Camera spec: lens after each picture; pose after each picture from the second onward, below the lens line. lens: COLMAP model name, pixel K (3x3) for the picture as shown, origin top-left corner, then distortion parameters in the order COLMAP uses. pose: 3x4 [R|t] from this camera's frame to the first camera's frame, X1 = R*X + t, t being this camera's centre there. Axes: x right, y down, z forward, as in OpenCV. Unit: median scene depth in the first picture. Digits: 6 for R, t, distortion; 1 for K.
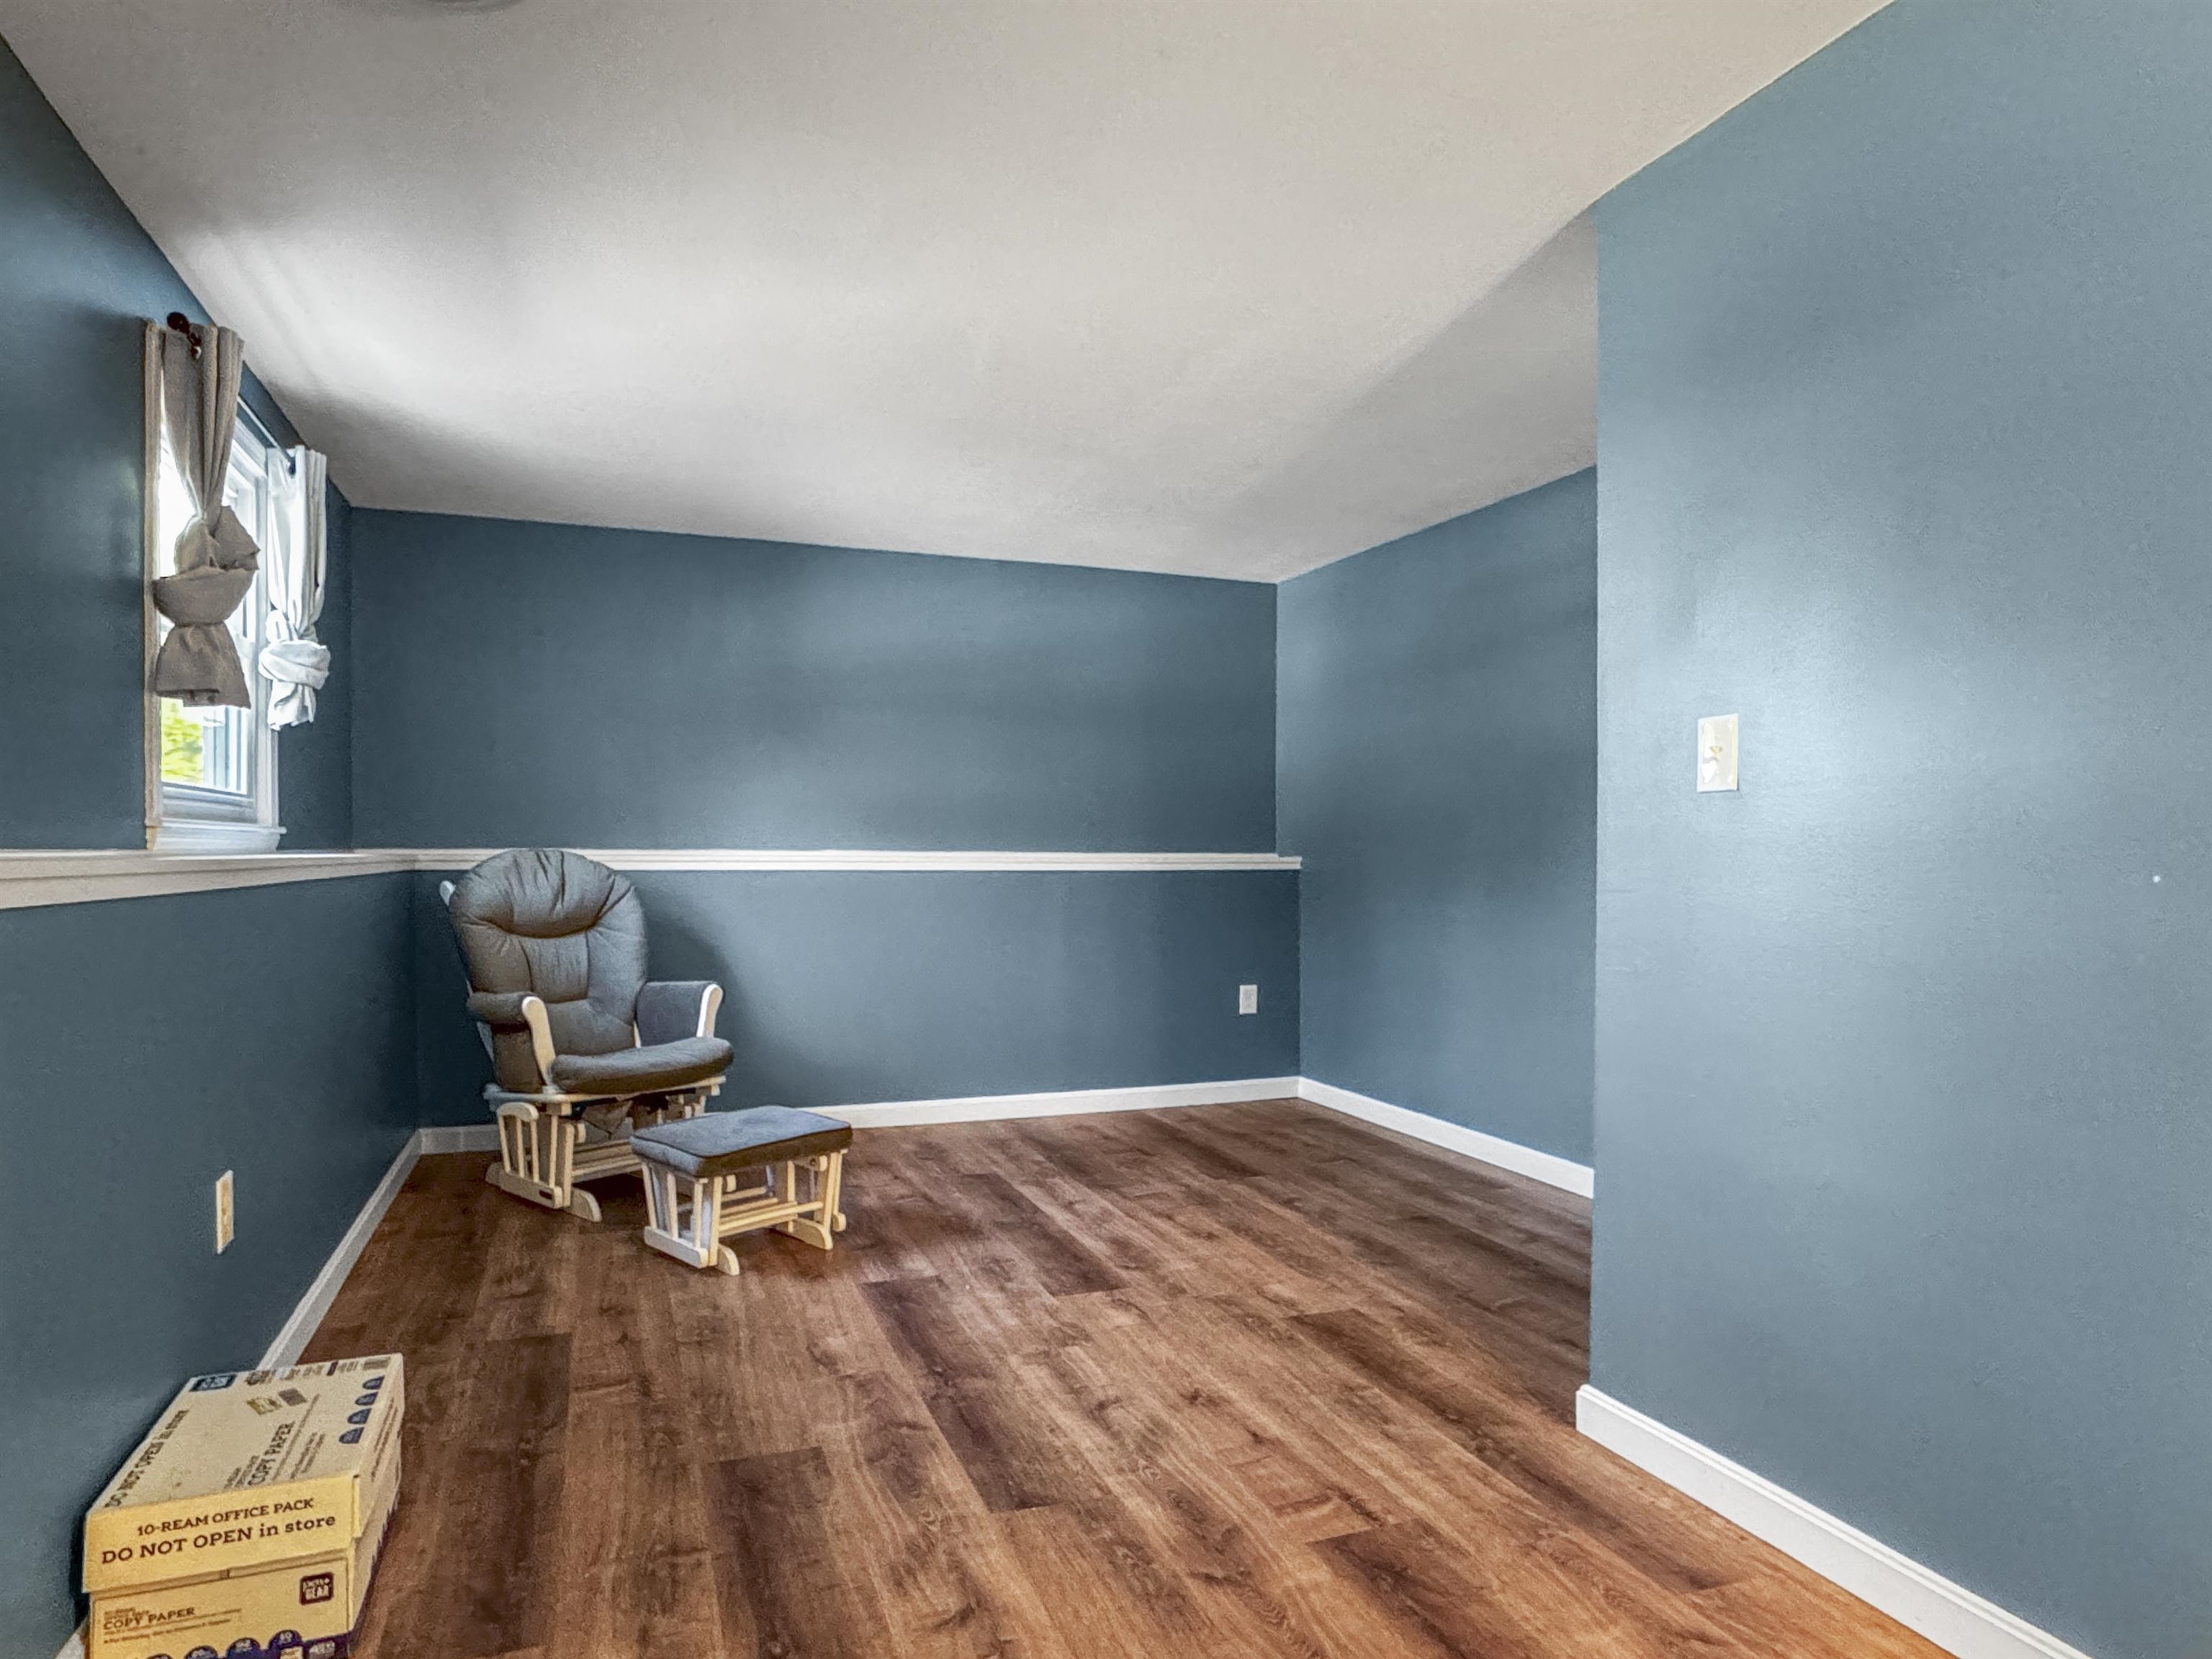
lens RADIAL K [[1281.6, 0, 1103.7], [0, 1281.6, 837.2], [0, 0, 1]] dist [-0.000886, 0.000014]
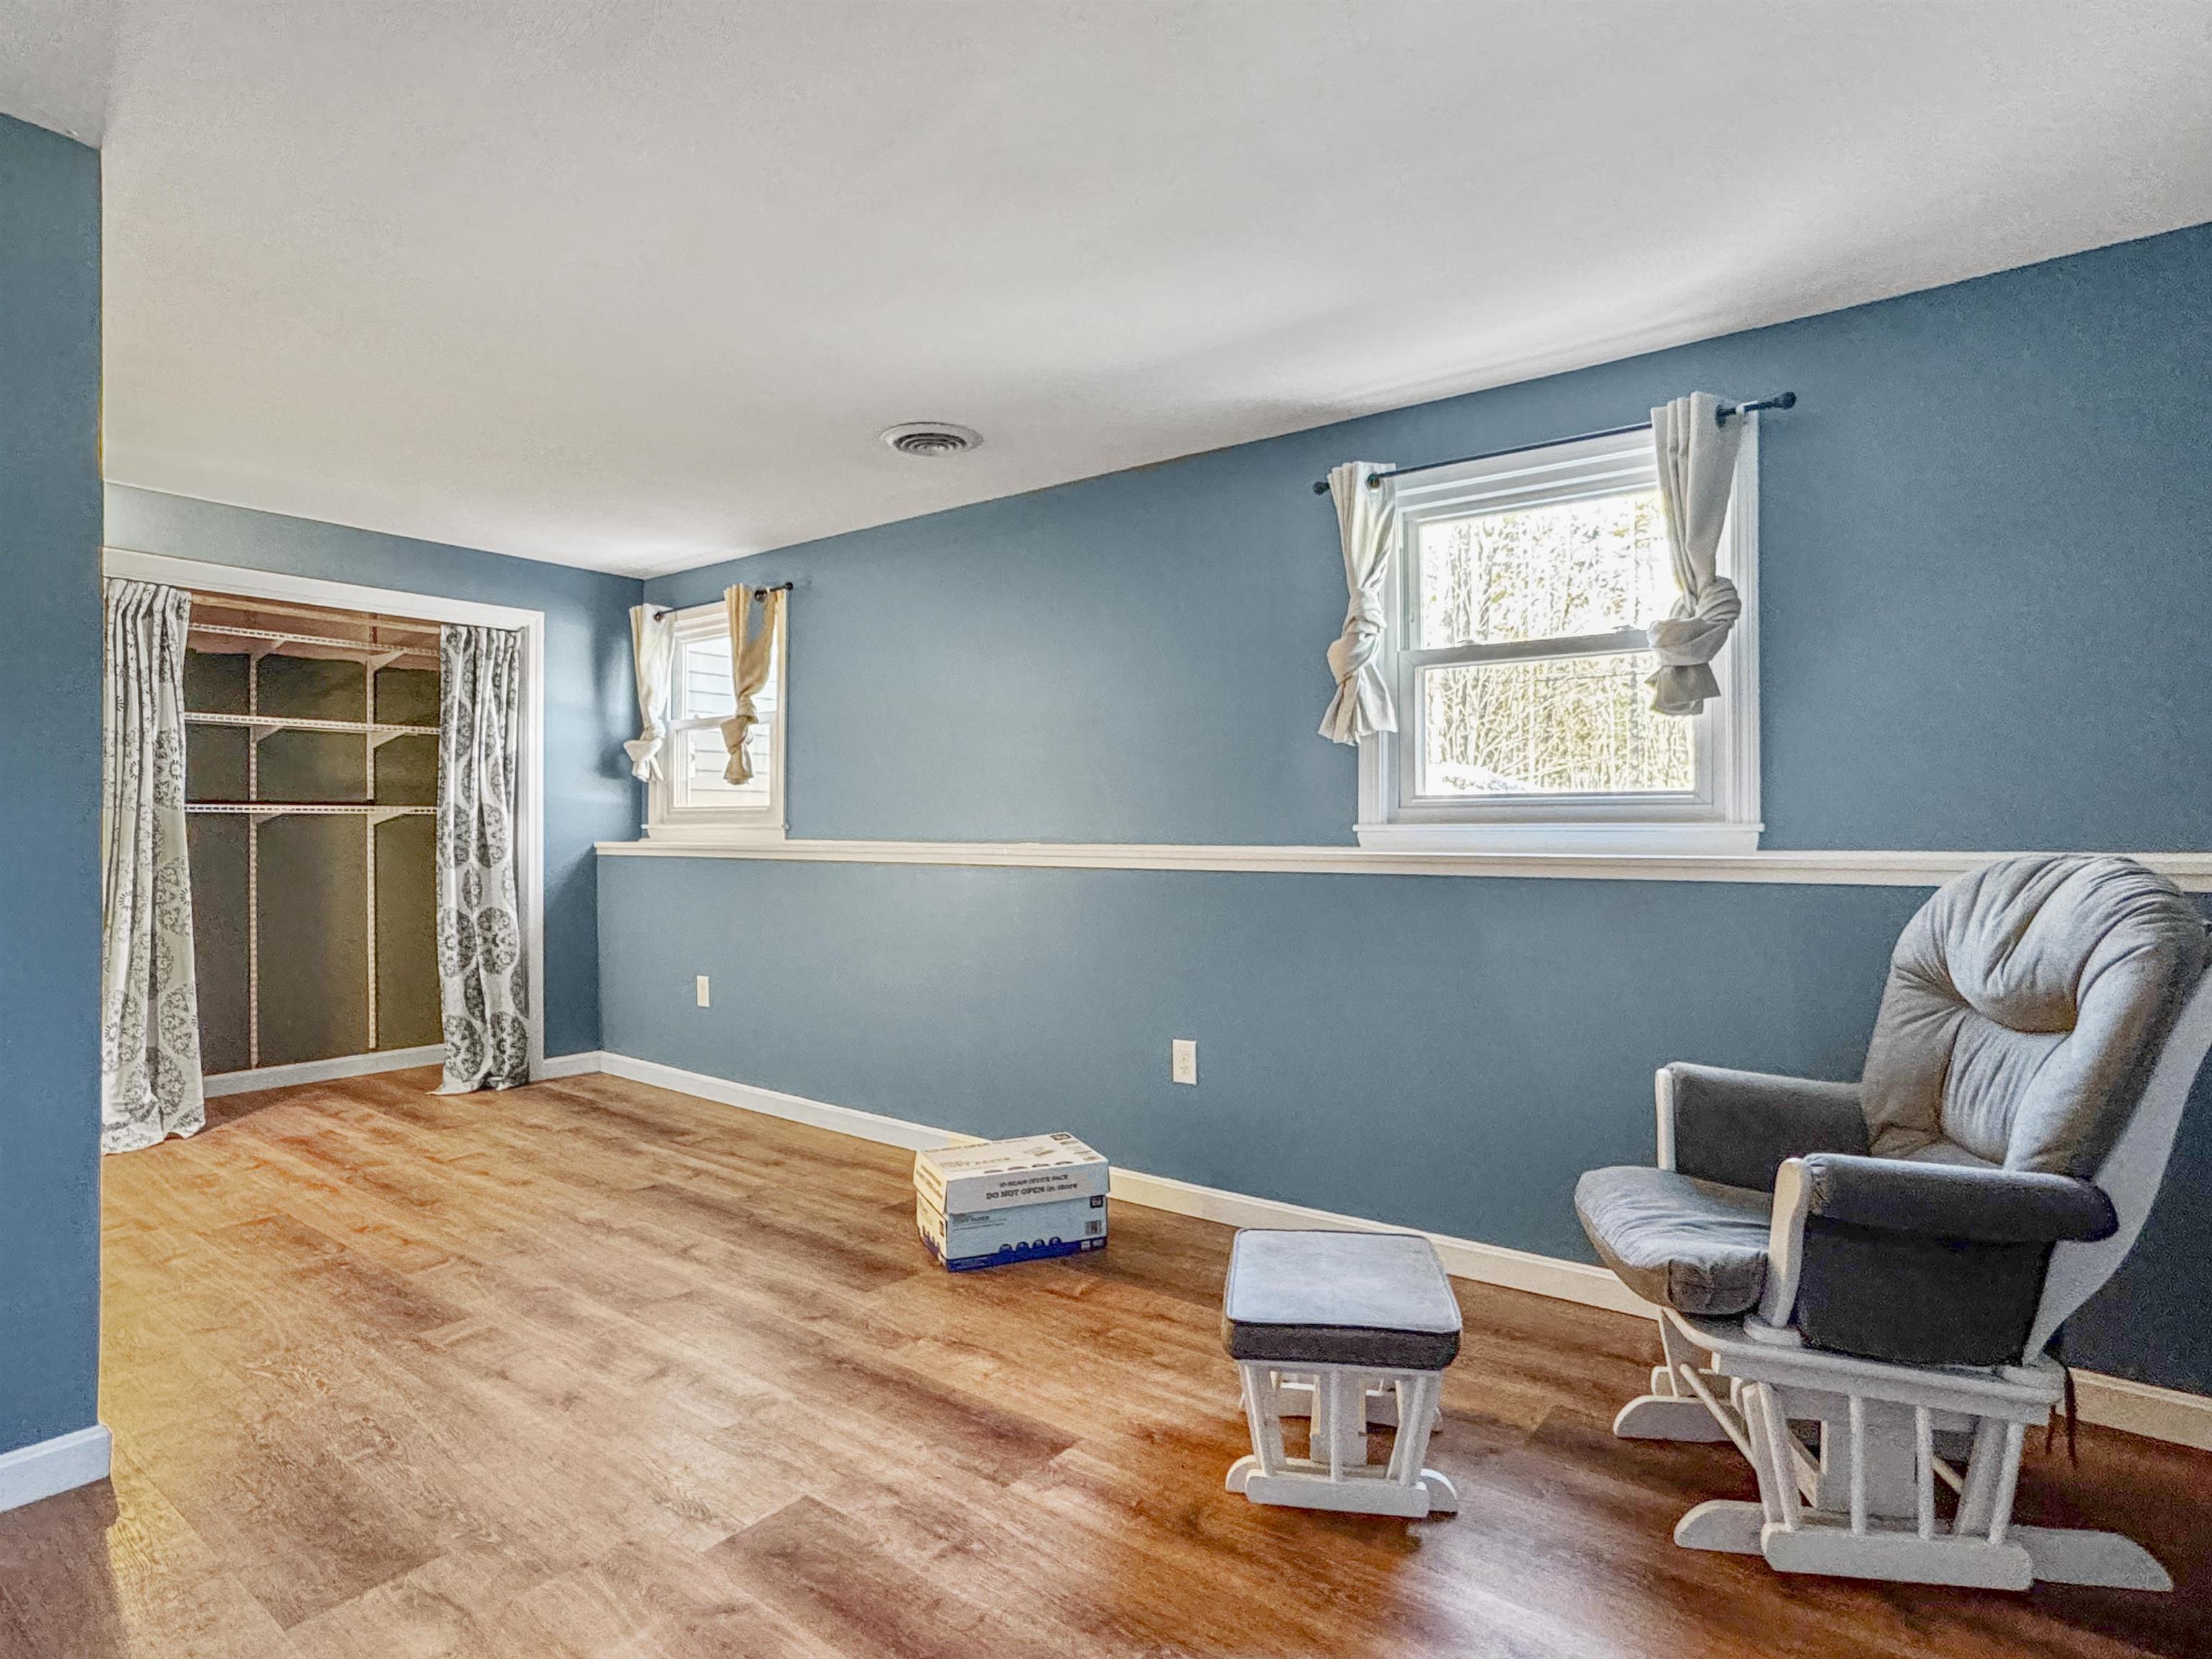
lens RADIAL K [[1214.4, 0, 1098.8], [0, 1214.4, 844.1], [0, 0, 1]] dist [-0.003085, 0.000333]
pose [[-0.864539, -0.005983, -0.502530, 0.179059], [0.003496, 0.999833, -0.017919, 0.024169], [0.502554, -0.017249, -0.864374, 1.908689]]
